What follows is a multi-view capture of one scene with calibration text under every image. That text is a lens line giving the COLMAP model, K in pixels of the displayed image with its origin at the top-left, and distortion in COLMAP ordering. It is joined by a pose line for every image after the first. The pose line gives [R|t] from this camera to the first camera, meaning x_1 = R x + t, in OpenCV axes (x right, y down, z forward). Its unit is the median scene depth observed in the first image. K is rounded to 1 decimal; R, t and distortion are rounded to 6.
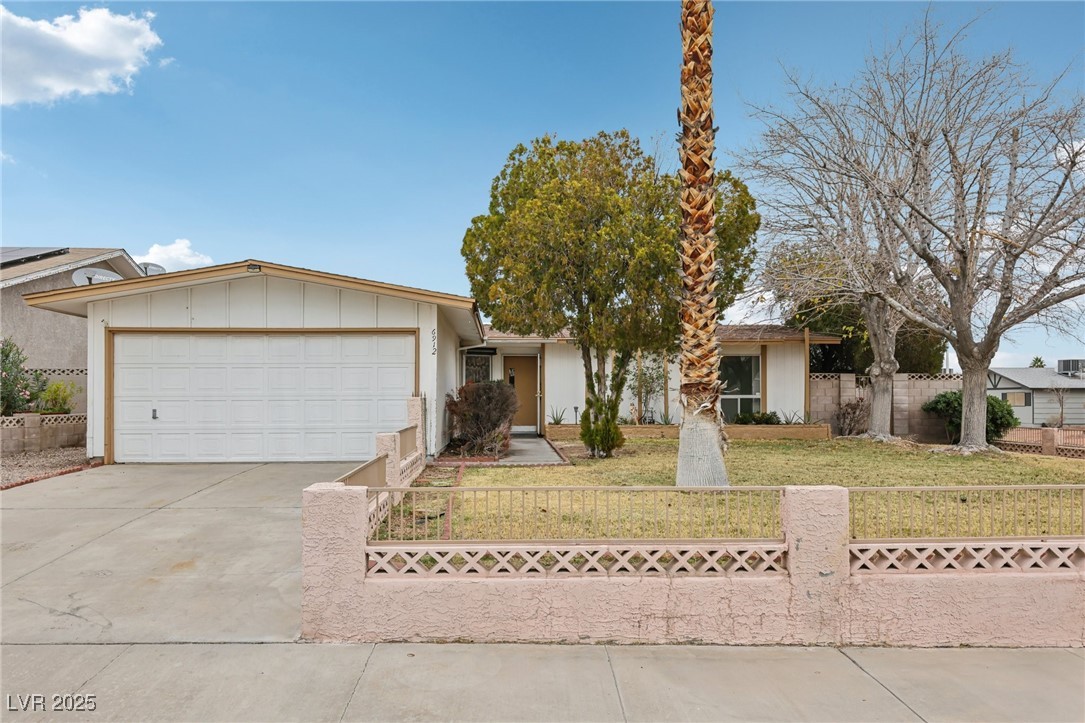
lens RADIAL K [[772.5, 0, 532.8], [0, 772.5, 389.5], [0, 0, 1]] dist [0.003505, -0.000357]
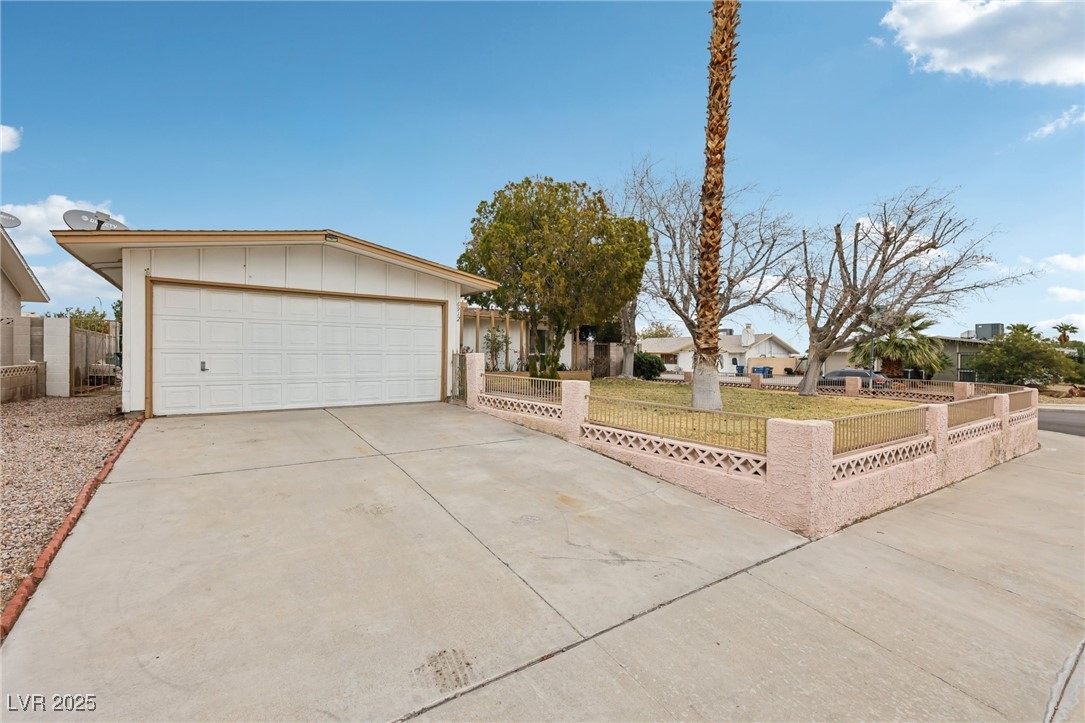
lens RADIAL K [[472.7, 0, 534.8], [0, 472.7, 360.4], [0, 0, 1]] dist [0.003466, 0.000131]
pose [[0.839370, 0.003579, 0.543549, -0.487445], [-0.016808, 0.999671, 0.019372, 0.004828], [-0.543301, -0.025396, 0.839154, 0.249544]]
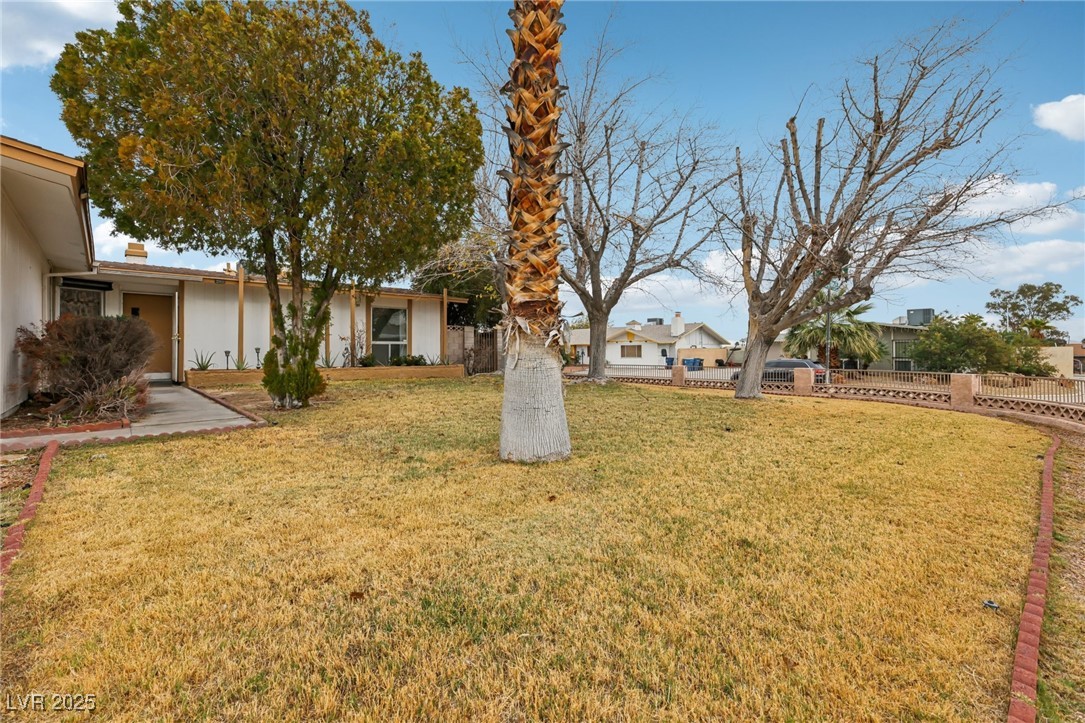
lens RADIAL K [[472.7, 0, 541.0], [0, 472.7, 346.0], [0, 0, 1]] dist [0.003466, 0.000131]
pose [[0.761146, 0.007695, 0.648535, -0.042956], [-0.007954, 0.999965, -0.002529, 0.023484], [-0.648532, -0.003234, 0.761180, 0.493517]]
